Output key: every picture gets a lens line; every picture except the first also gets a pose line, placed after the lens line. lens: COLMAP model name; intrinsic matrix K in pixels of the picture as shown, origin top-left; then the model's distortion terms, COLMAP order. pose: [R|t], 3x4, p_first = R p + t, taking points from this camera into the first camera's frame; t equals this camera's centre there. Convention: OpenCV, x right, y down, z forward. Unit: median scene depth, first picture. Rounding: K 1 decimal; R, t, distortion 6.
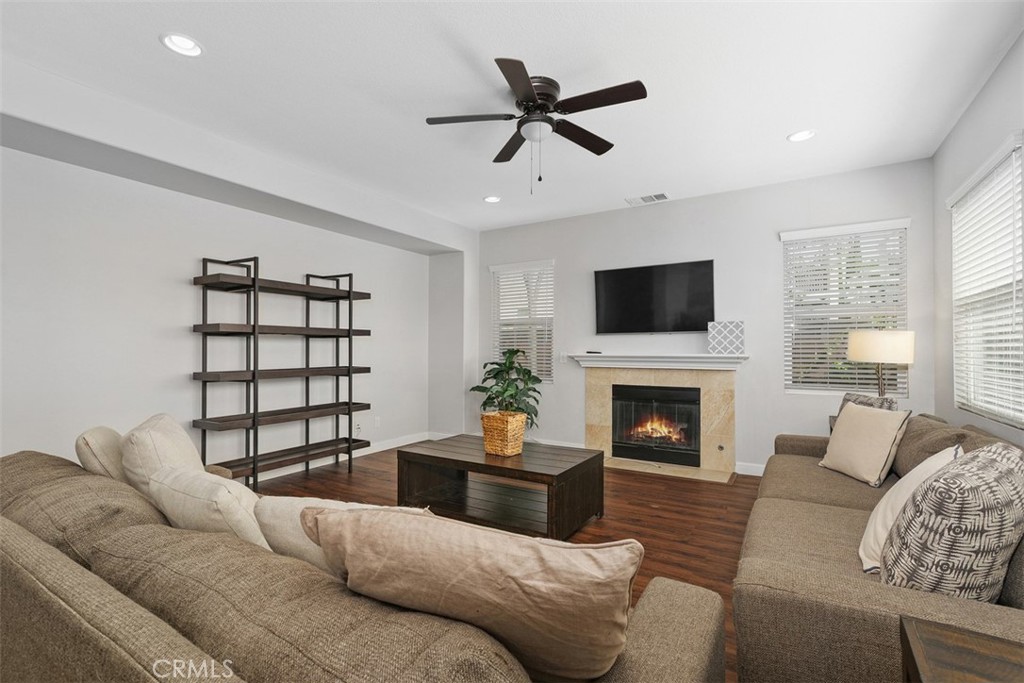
lens RADIAL K [[466.8, 0, 511.2], [0, 466.8, 341.6], [0, 0, 1]] dist [-0.004842, 0.000039]
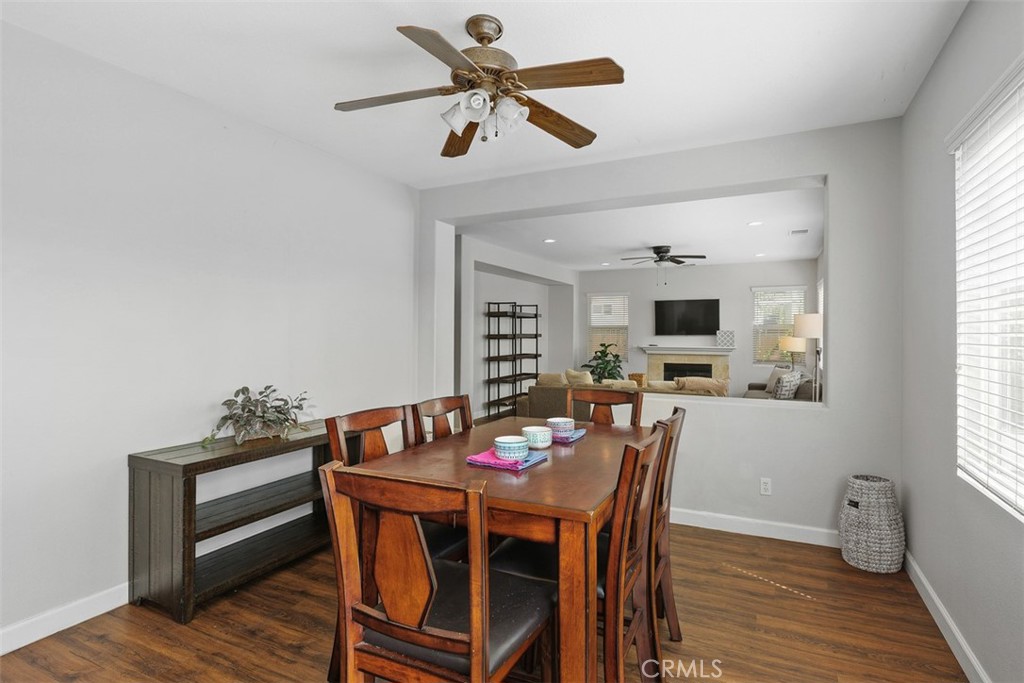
lens RADIAL K [[526.3, 0, 510.3], [0, 526.3, 341.2], [0, 0, 1]] dist [-0.001213, 0.000254]
pose [[0.994387, -0.004336, 0.105719, -0.623558], [0.001226, 0.999565, 0.029463, -0.057479], [-0.105801, -0.029168, 0.993959, -1.028460]]
